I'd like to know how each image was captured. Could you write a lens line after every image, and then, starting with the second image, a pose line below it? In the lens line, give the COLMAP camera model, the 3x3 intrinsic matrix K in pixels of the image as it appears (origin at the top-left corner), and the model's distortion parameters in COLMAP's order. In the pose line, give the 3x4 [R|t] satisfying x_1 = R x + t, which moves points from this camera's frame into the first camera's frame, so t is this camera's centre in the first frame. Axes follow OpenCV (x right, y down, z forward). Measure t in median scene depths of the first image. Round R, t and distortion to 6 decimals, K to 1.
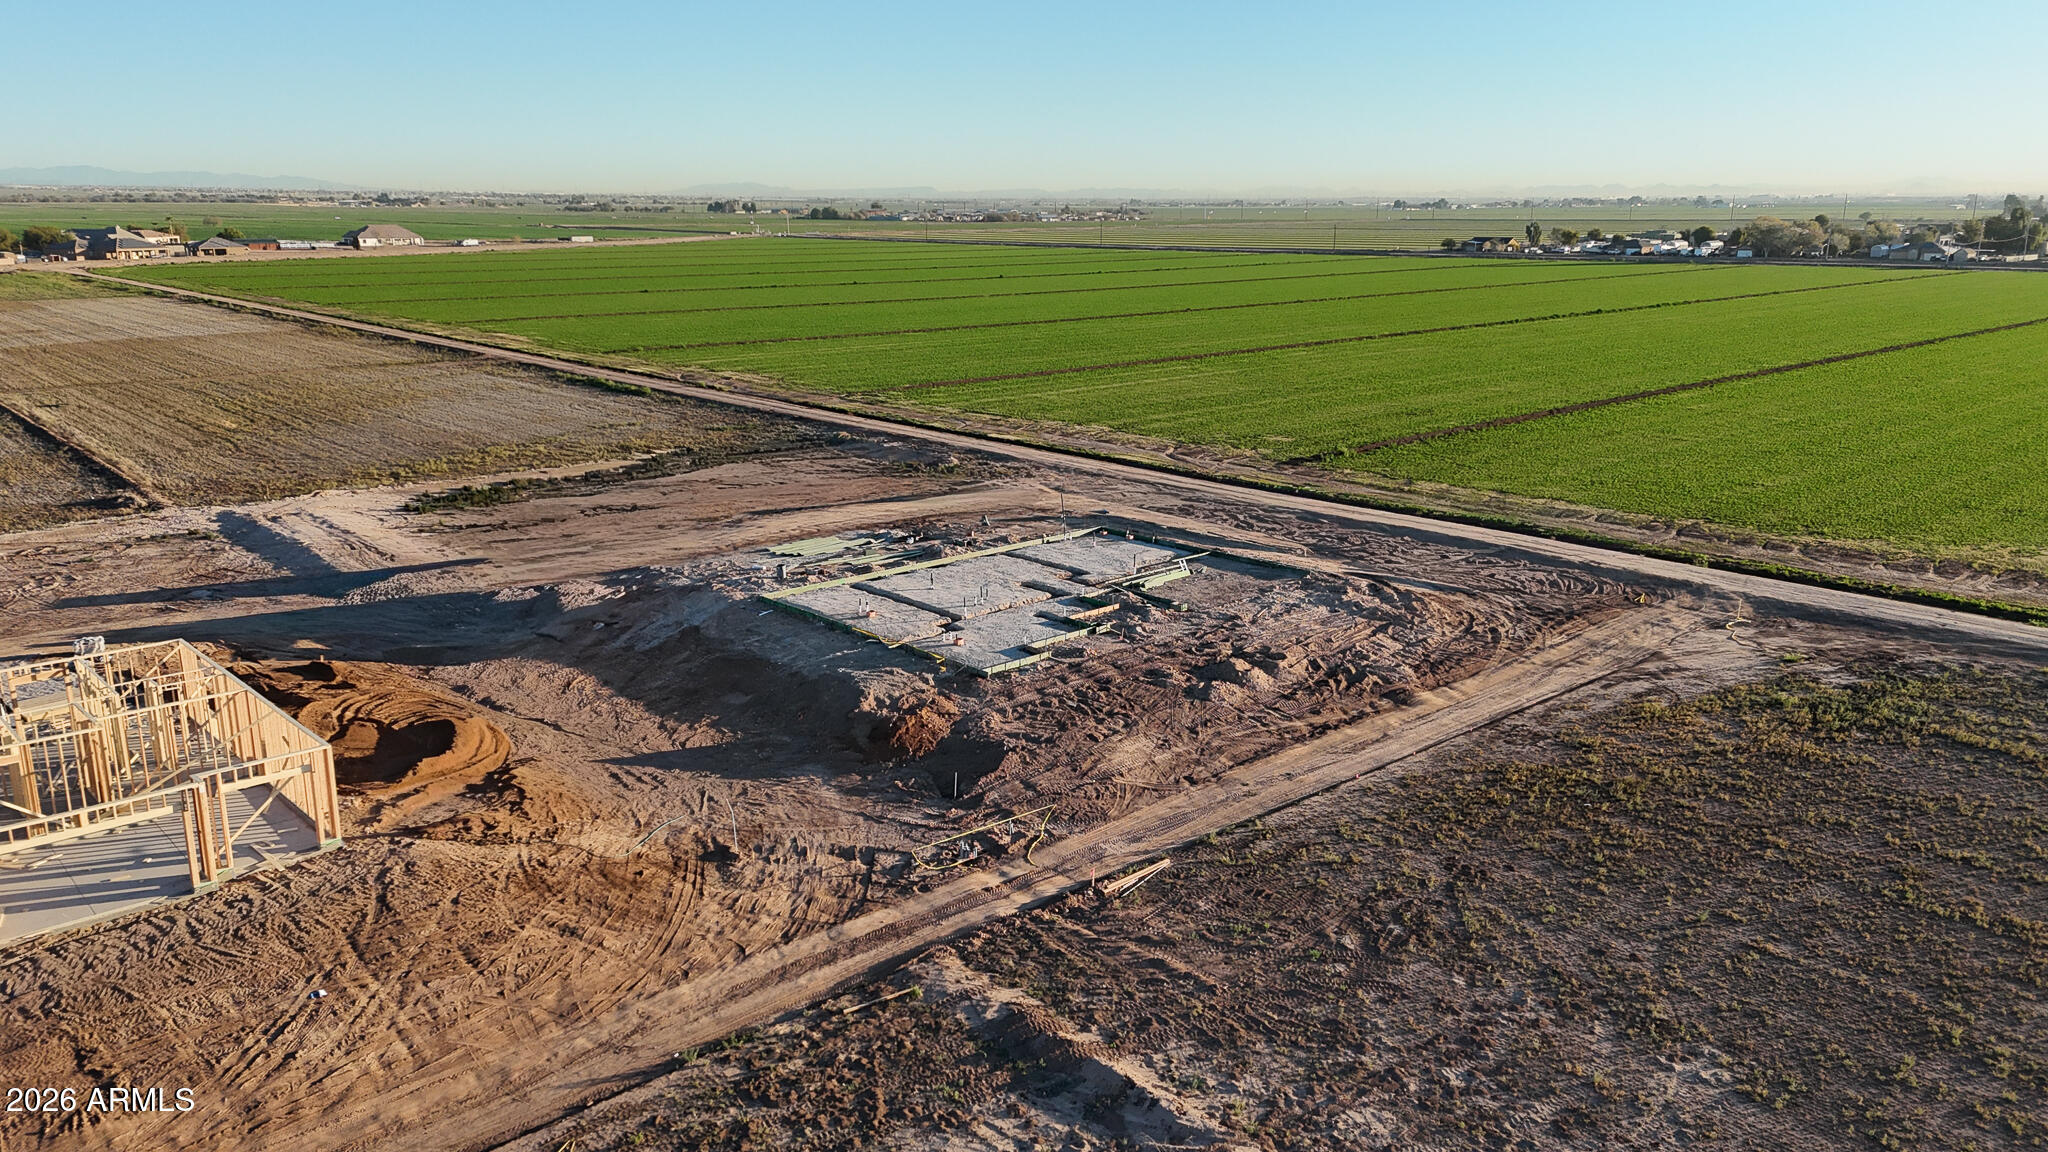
lens RADIAL K [[1495.0, 0, 1029.2], [0, 1495.0, 571.9], [0, 0, 1]] dist [0.091916, -0.087521]
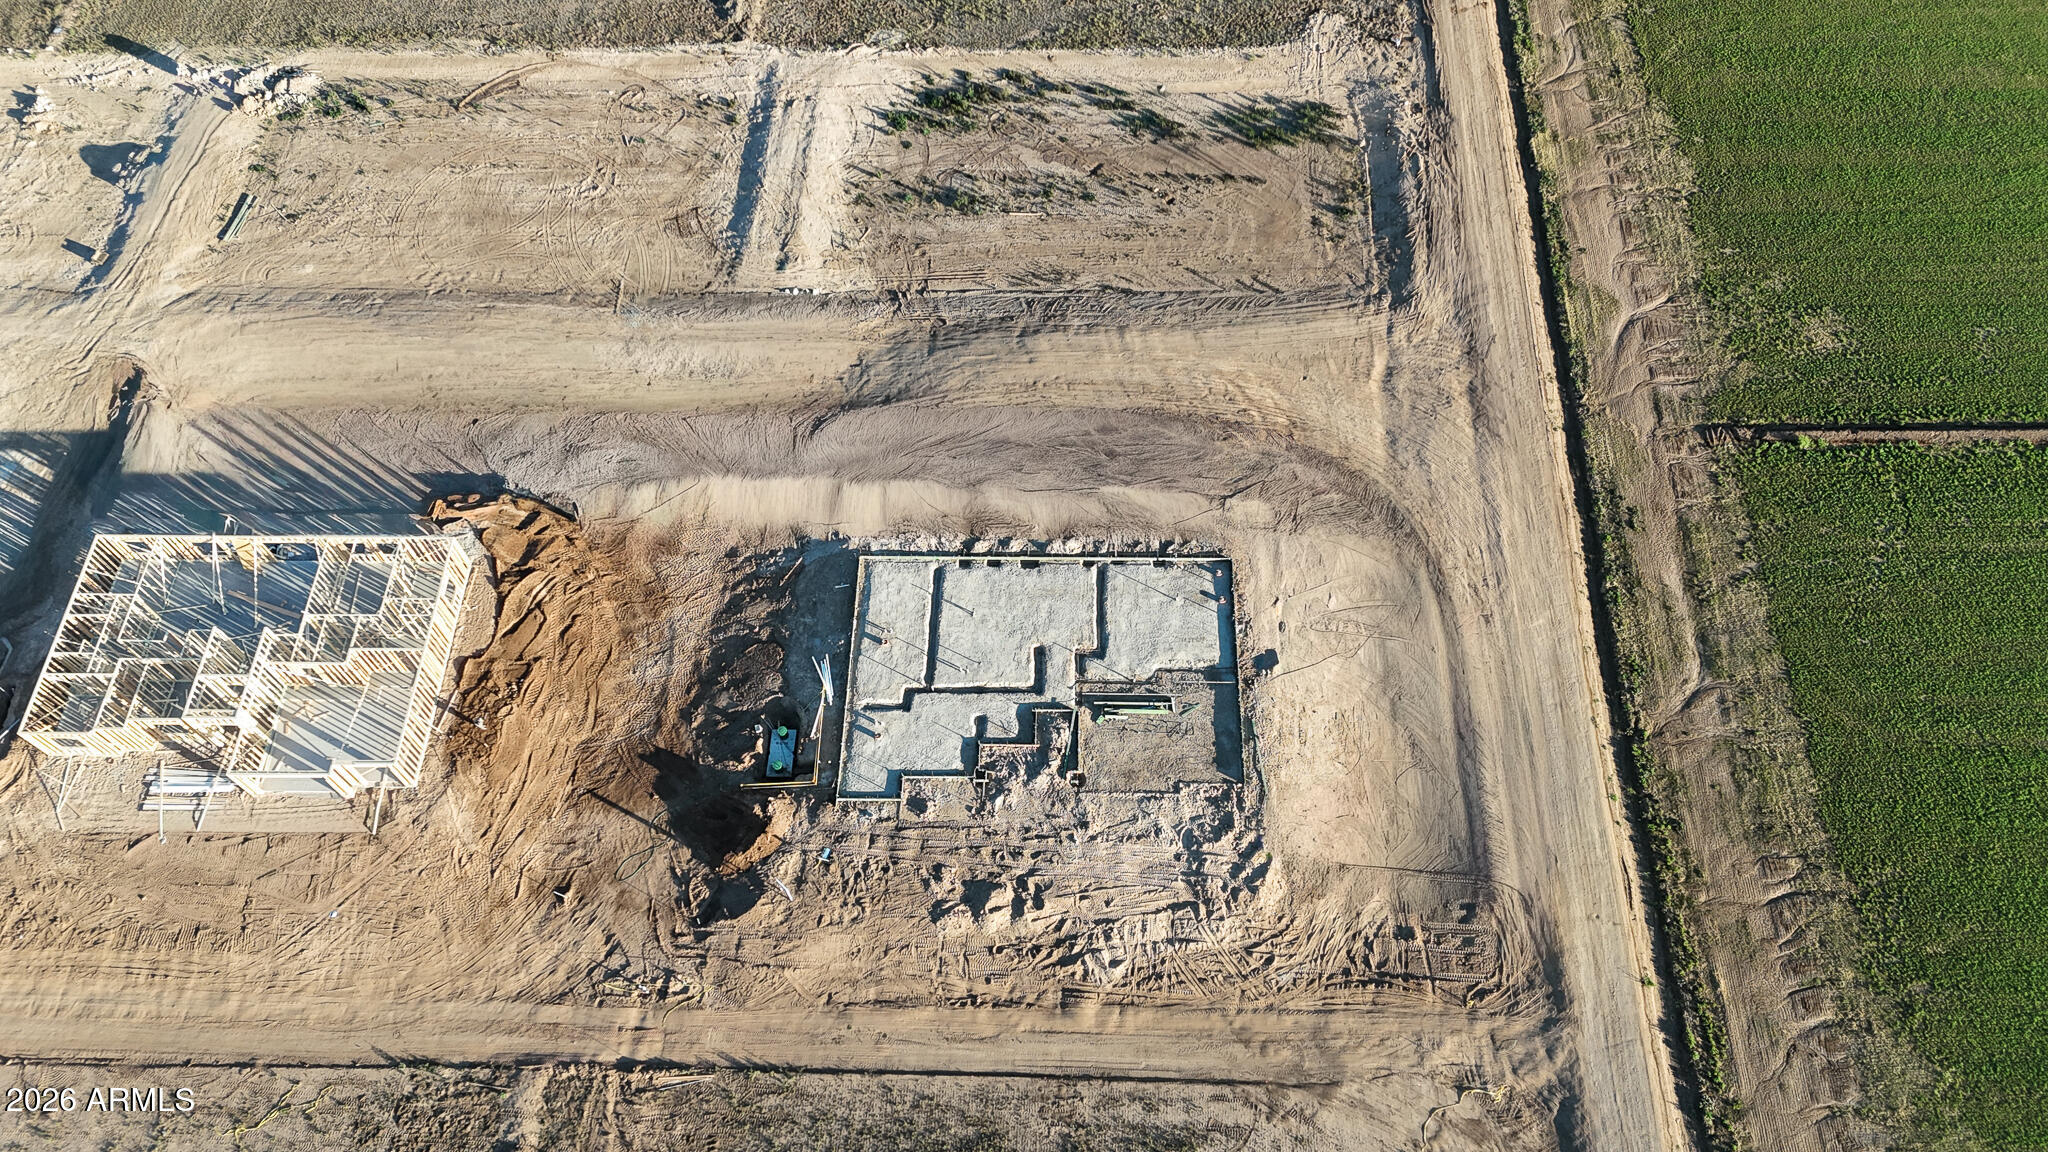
lens RADIAL K [[1495.0, 0, 1031.1], [0, 1495.0, 583.3], [0, 0, 1]] dist [0.091916, -0.087521]
pose [[0.718878, 0.588958, -0.369247, 0.475102], [-0.137464, 0.641142, 0.755010, -1.093873], [0.681409, -0.492002, 0.541864, 0.428441]]
